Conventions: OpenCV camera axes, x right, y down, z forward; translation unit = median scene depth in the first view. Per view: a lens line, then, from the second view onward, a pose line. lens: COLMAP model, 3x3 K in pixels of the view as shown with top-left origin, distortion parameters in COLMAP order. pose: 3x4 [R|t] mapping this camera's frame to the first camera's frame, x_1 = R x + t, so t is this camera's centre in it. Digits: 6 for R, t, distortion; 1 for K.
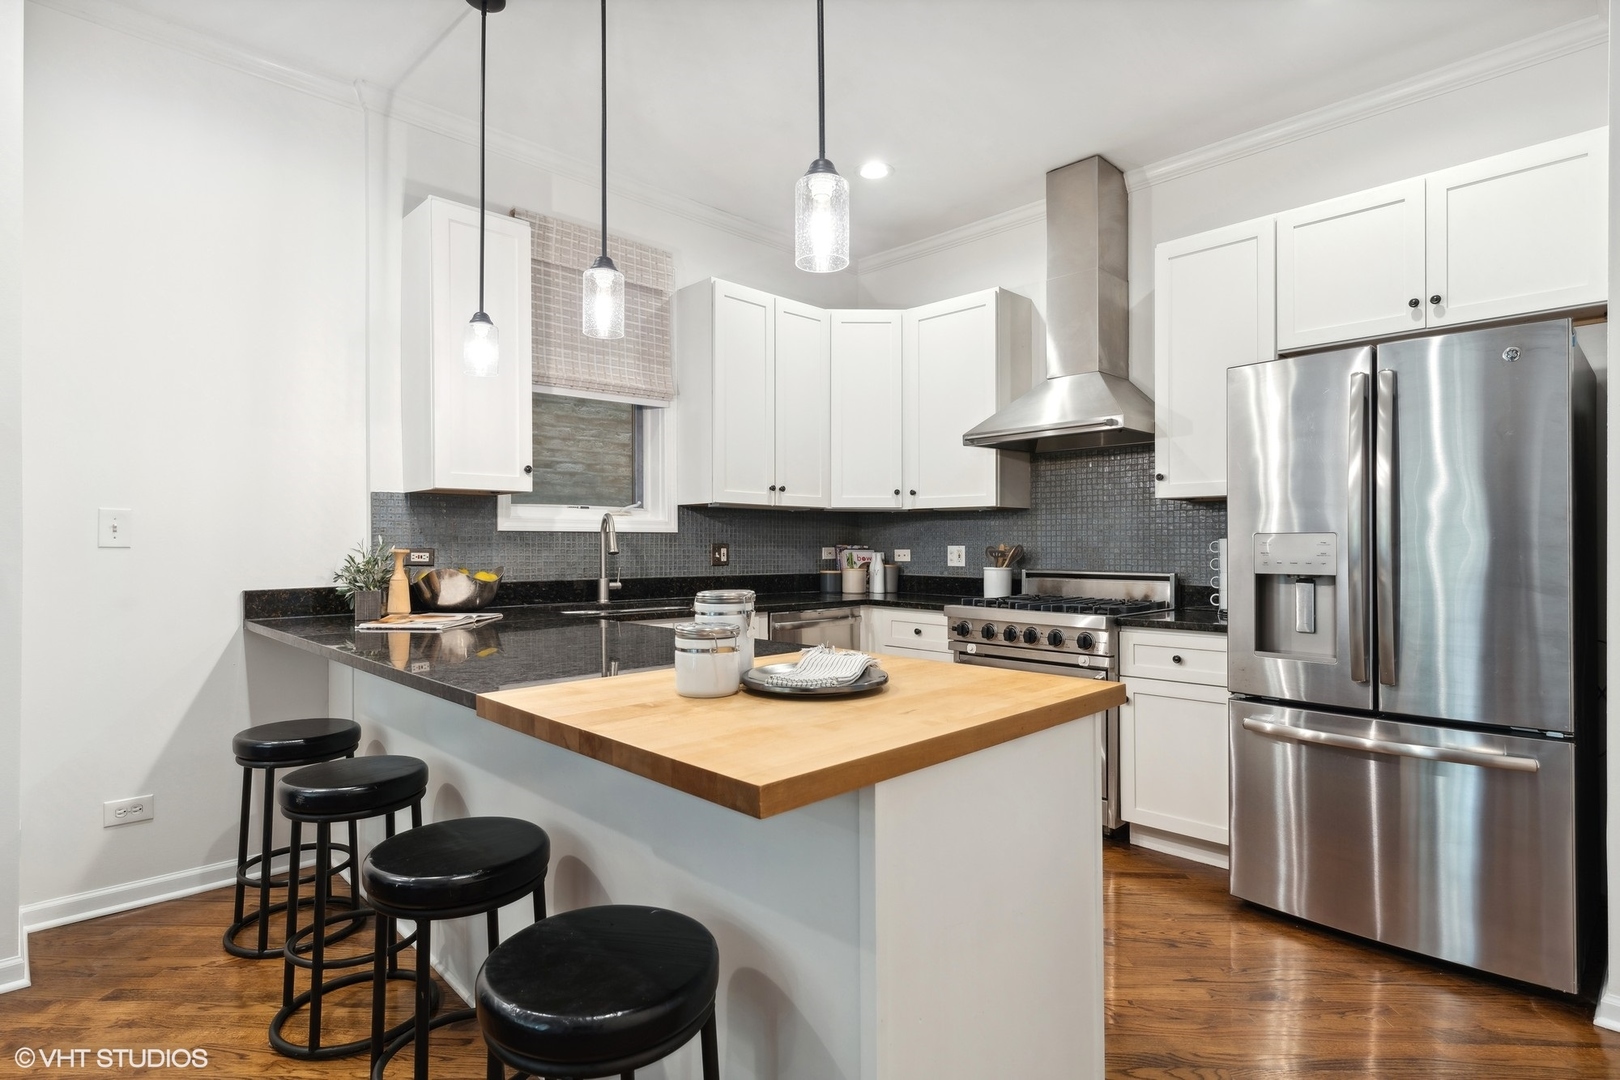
lens RADIAL K [[837.2, 0, 807.0], [0, 837.2, 547.7], [0, 0, 1]] dist [0.003986, 0.001088]
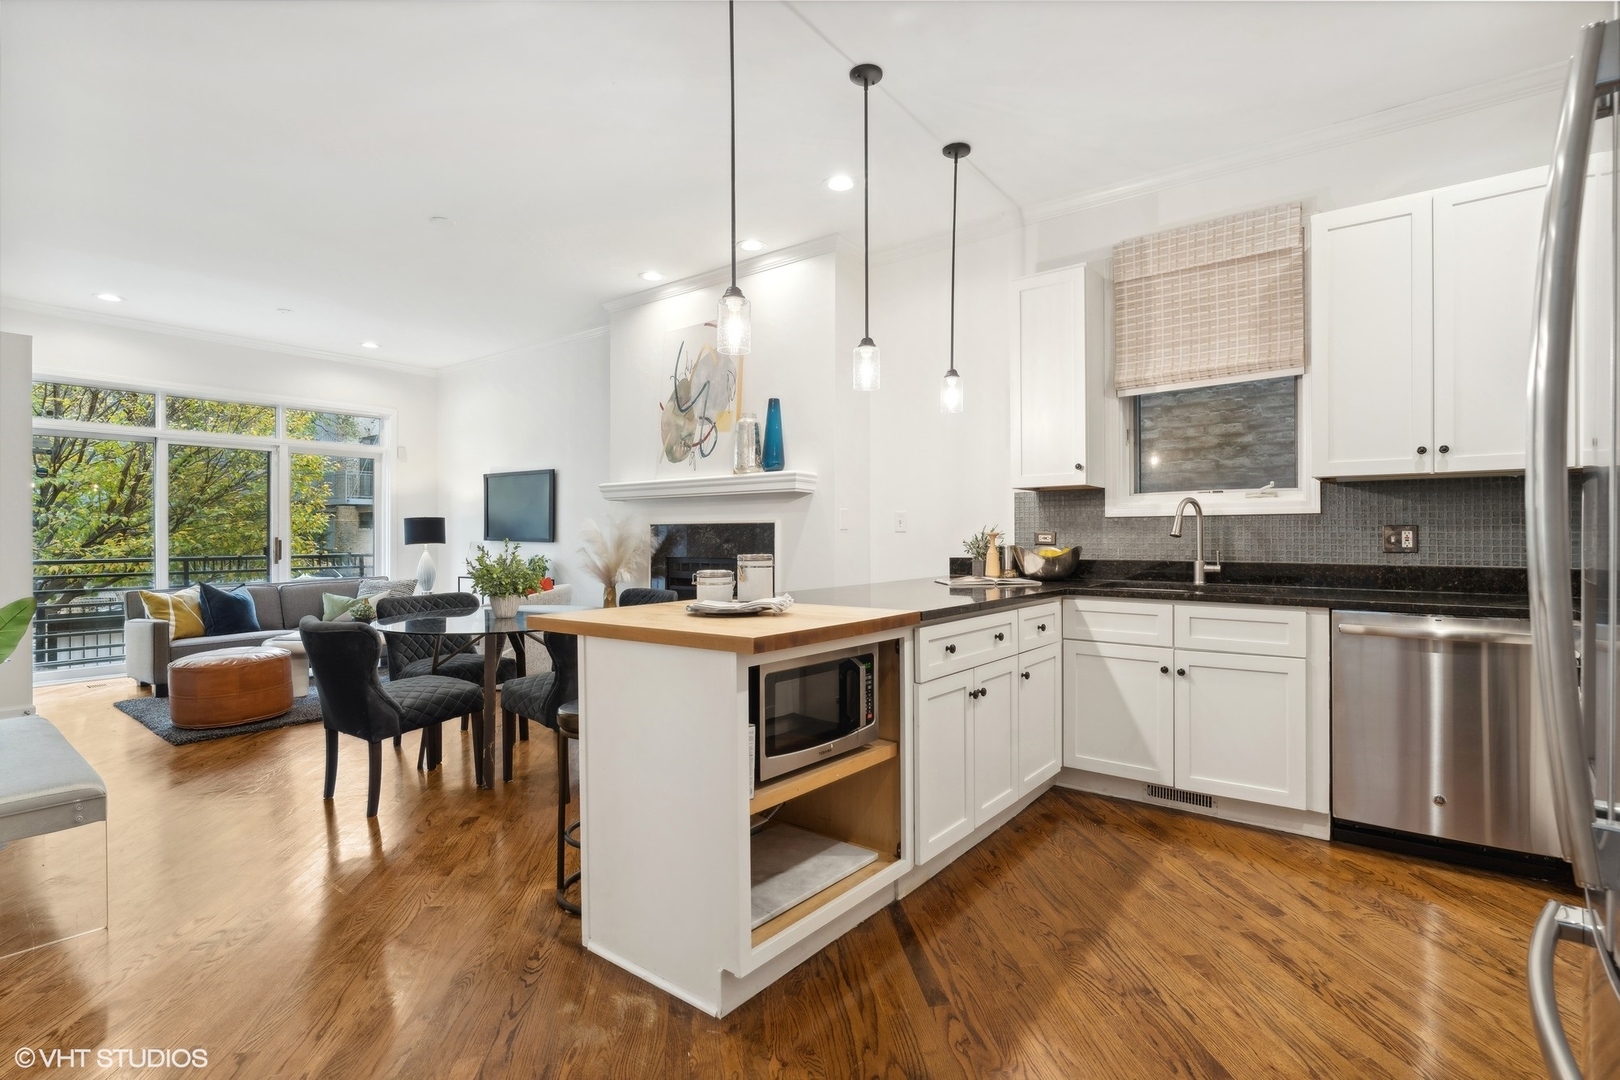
lens RADIAL K [[777.6, 0, 810.0], [0, 777.6, 540.0], [0, 0, 1]] dist [0.001139, 0.000121]
pose [[0.124278, 0.006501, -0.992226, 0.659725], [0.001151, 0.999977, 0.006696, 0.004405], [0.992247, -0.001974, 0.124268, 0.416513]]
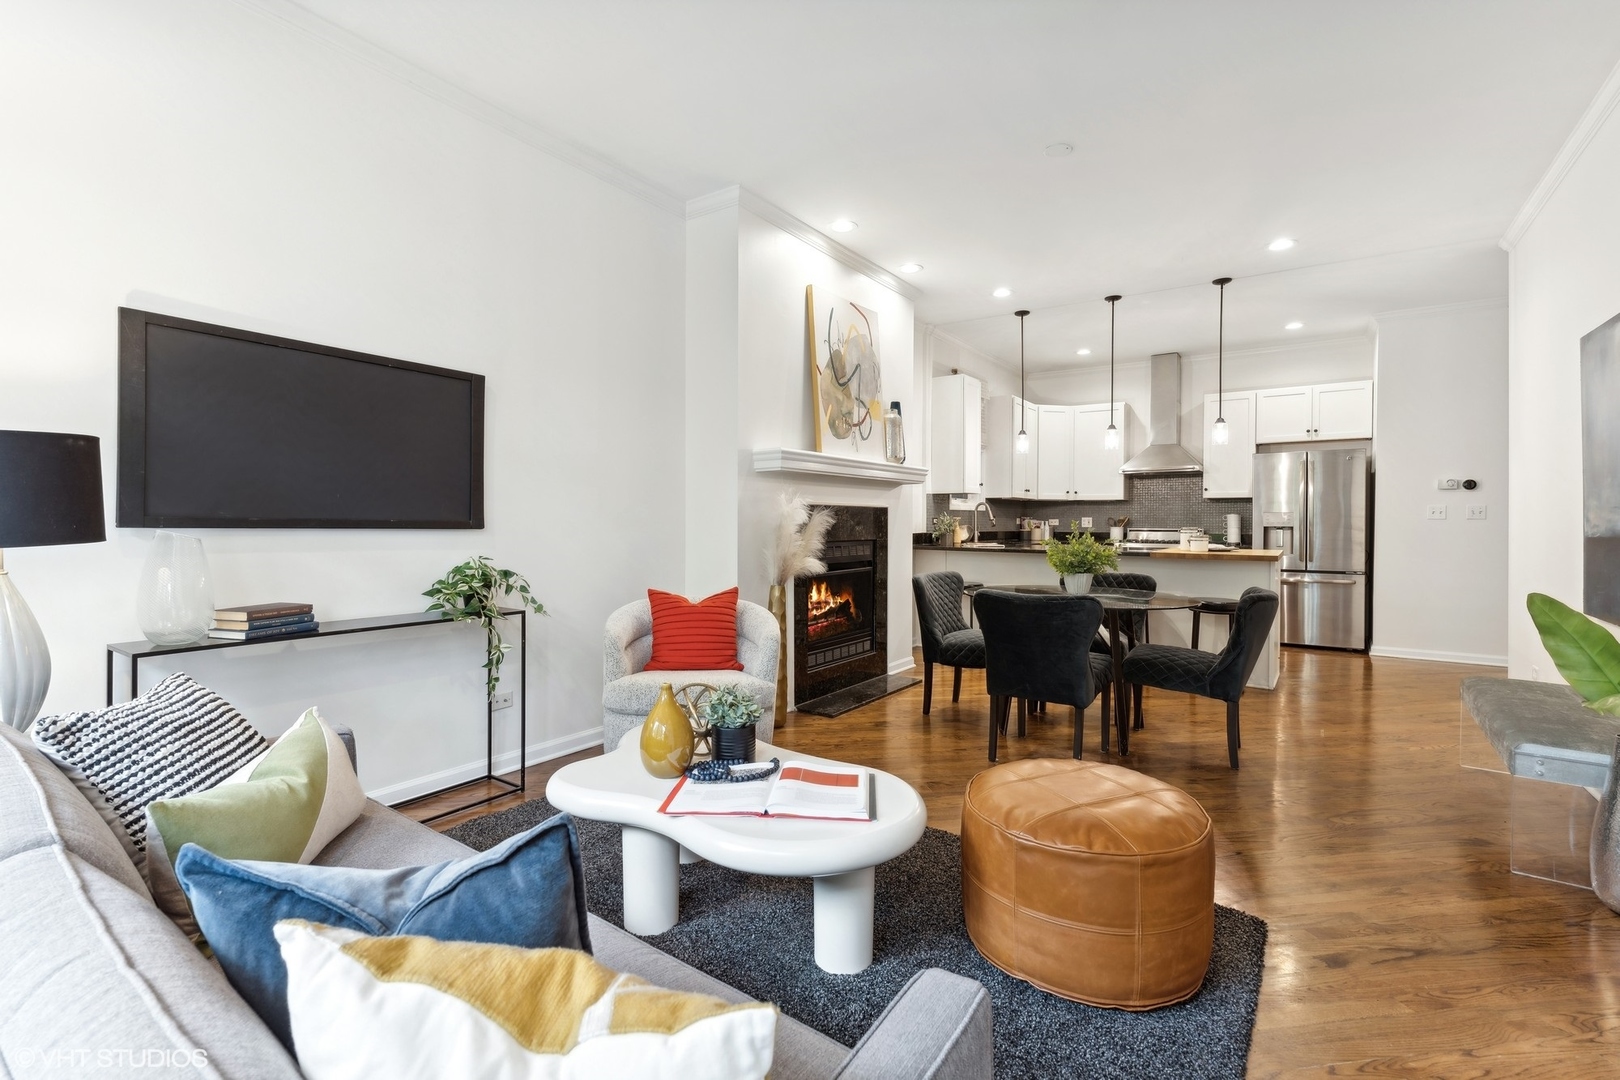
lens RADIAL K [[726.1, 0, 810.0], [0, 726.1, 540.0], [0, 0, 1]] dist [-0.000647, -0.000108]
pose [[0.983713, -0.003012, 0.179721, -1.057643], [-0.001559, 0.999679, 0.025285, 0.011955], [-0.179739, -0.025154, 0.983393, -0.857367]]
